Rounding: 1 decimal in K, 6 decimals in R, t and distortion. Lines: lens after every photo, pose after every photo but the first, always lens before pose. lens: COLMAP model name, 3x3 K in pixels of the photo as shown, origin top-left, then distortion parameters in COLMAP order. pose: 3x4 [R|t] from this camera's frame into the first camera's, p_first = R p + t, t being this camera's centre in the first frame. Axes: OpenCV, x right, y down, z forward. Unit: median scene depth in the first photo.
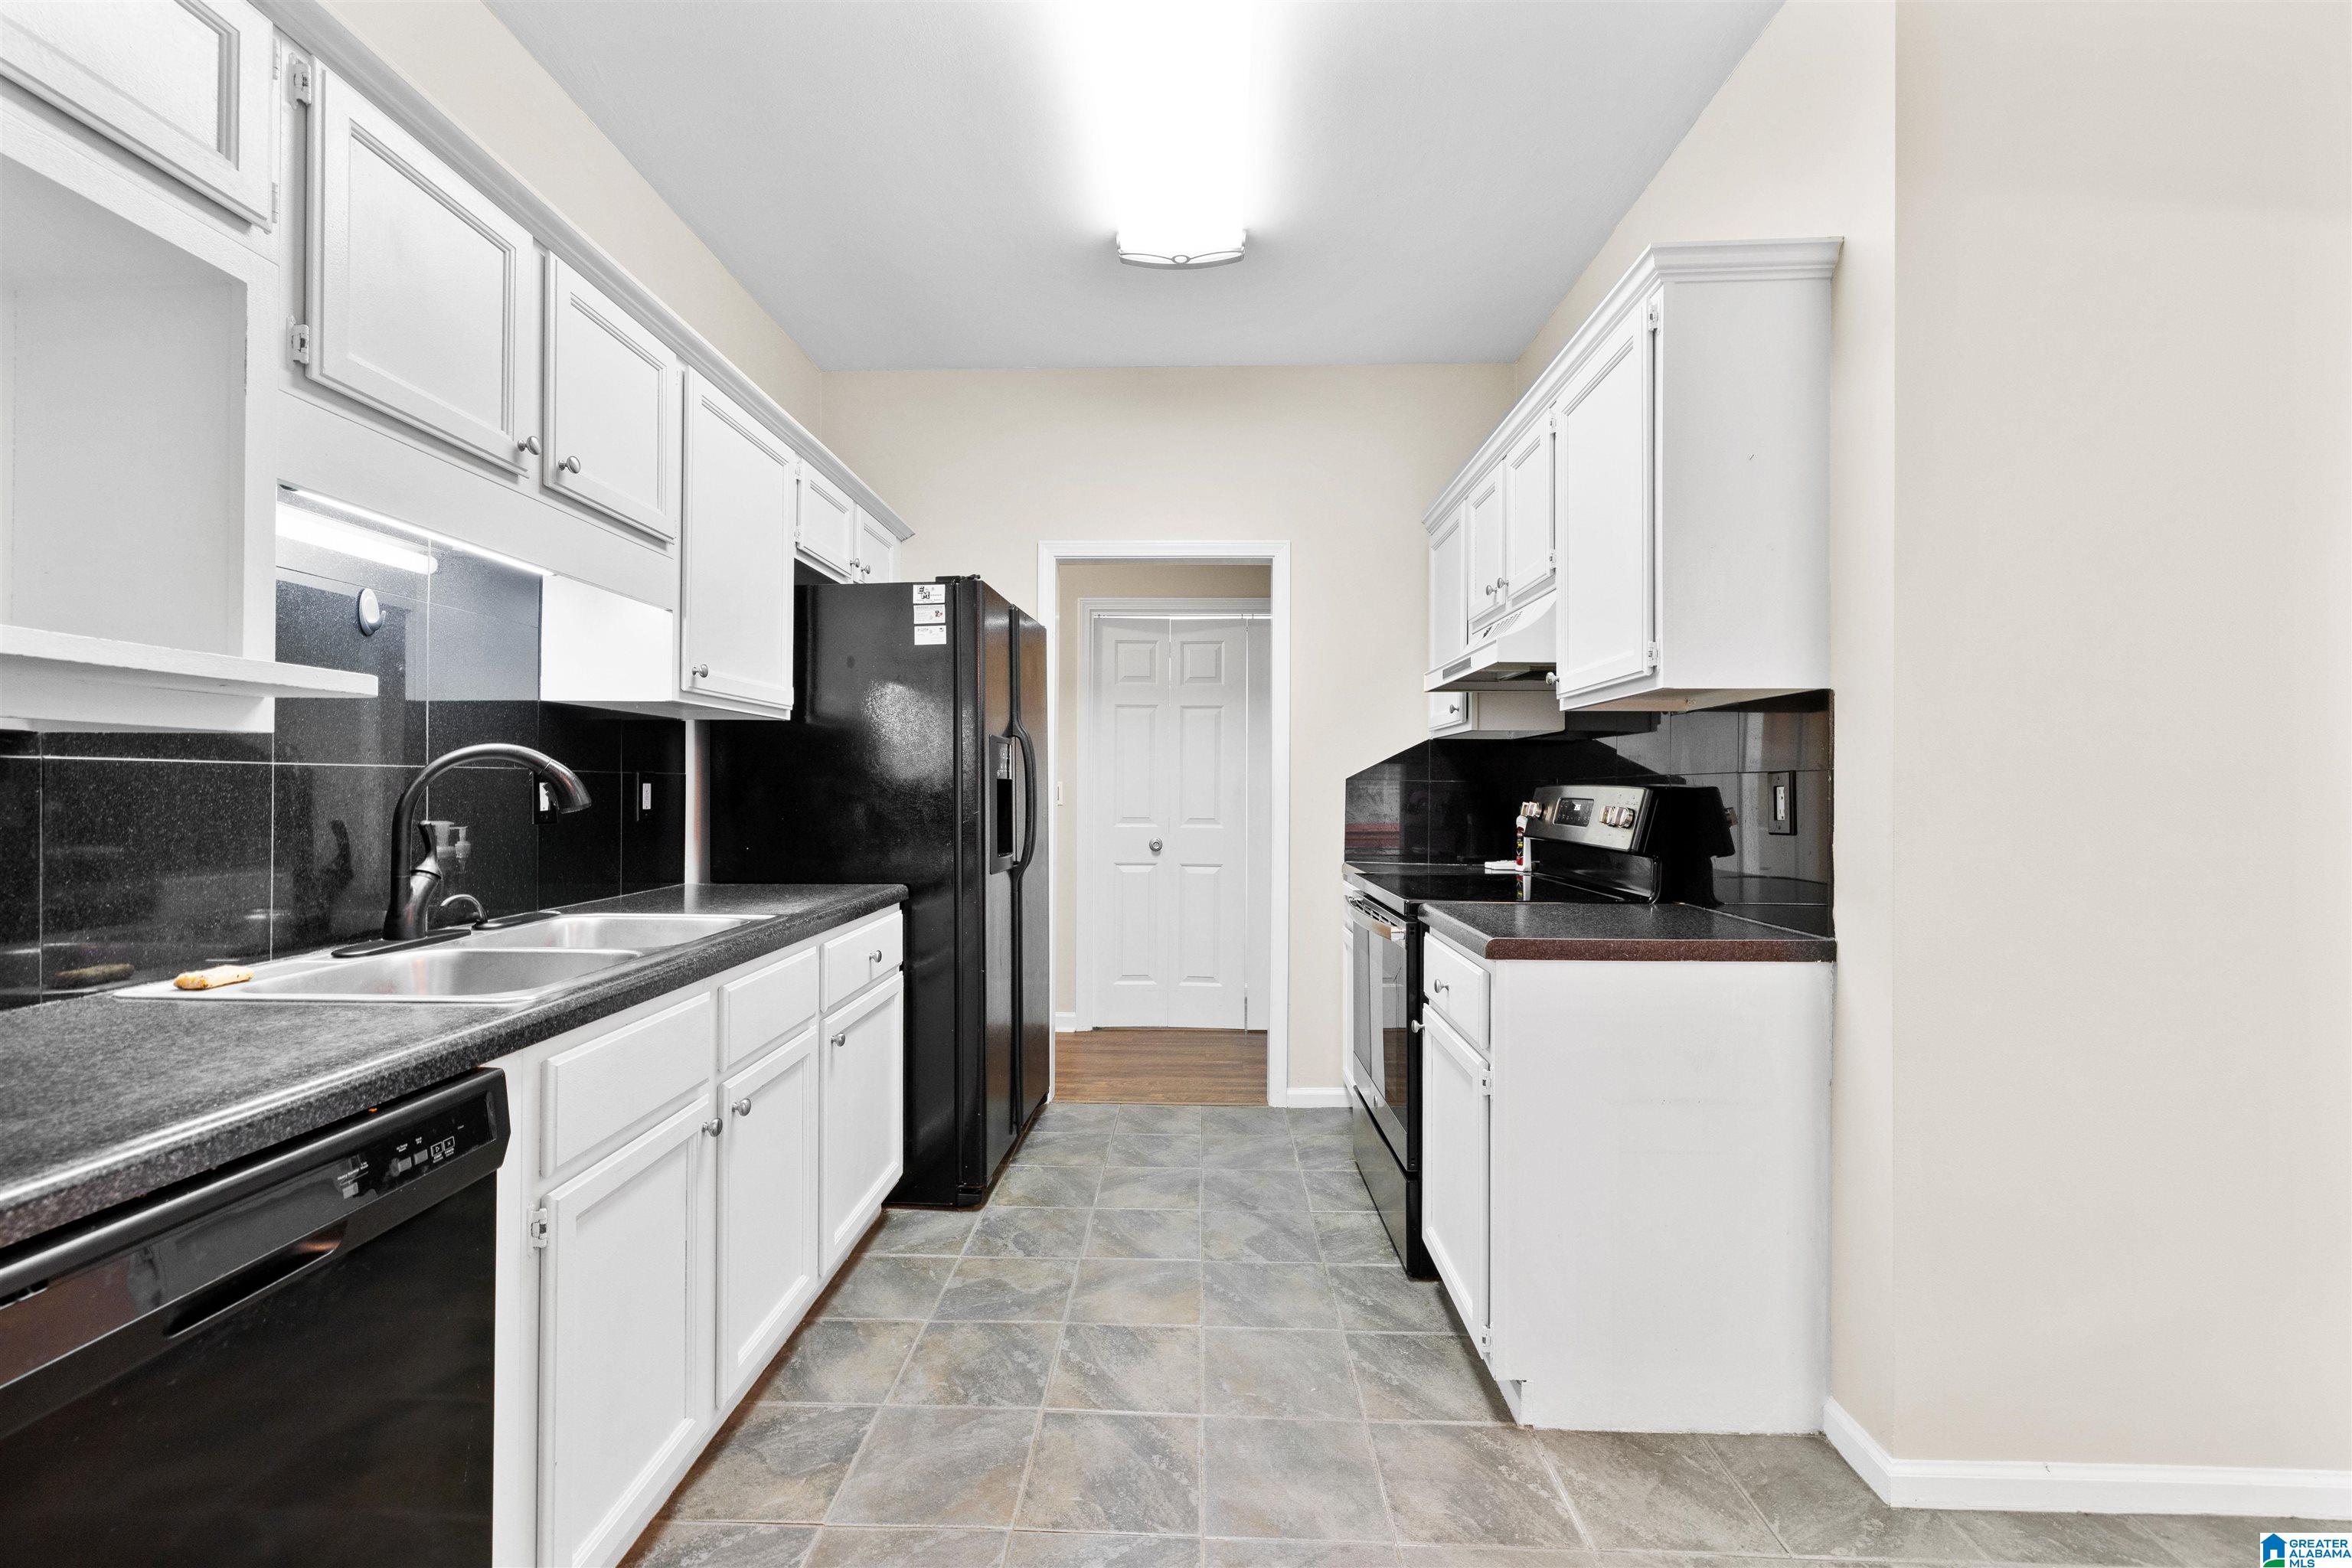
lens RADIAL K [[980.5, 0, 1158.5], [0, 980.5, 781.2], [0, 0, 1]] dist [0.001541, 0.000502]
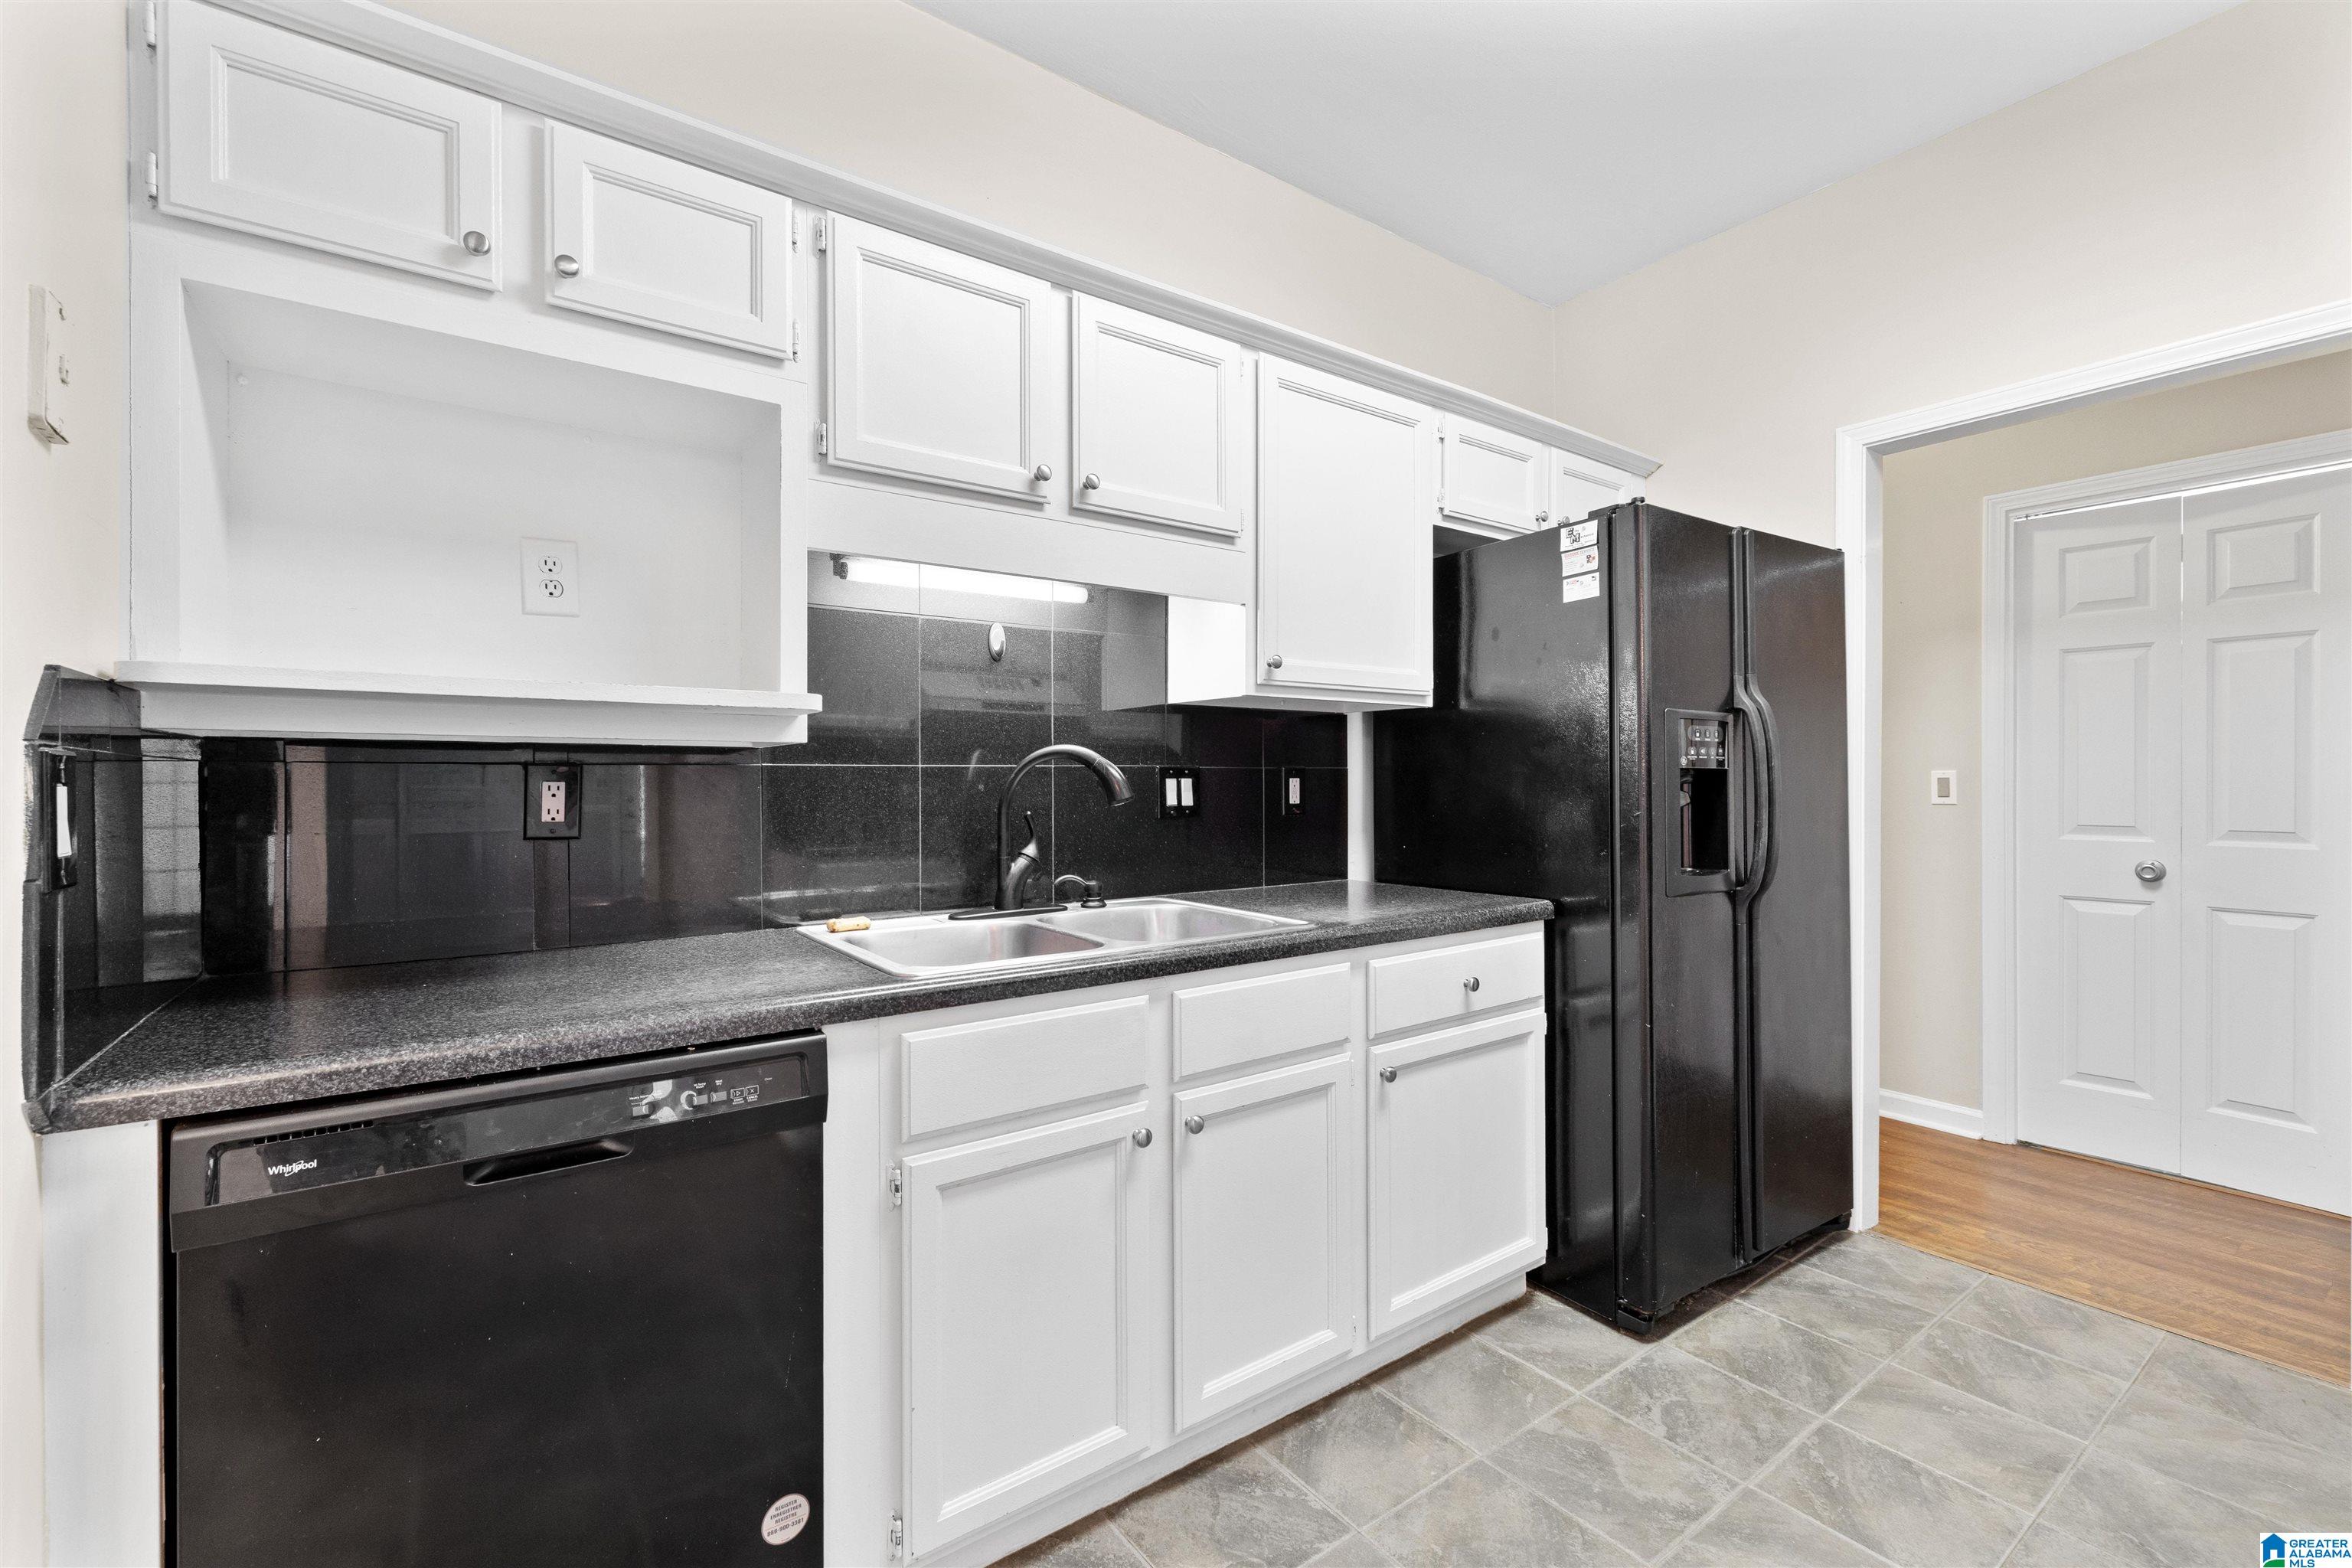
lens RADIAL K [[980.5, 0, 1159.7], [0, 980.5, 782.7], [0, 0, 1]] dist [0.001541, 0.000502]
pose [[0.615063, -0.004454, -0.788466, 0.228216], [0.010622, 0.999940, 0.002637, 0.002864], [0.788407, -0.009997, 0.615073, 0.311027]]
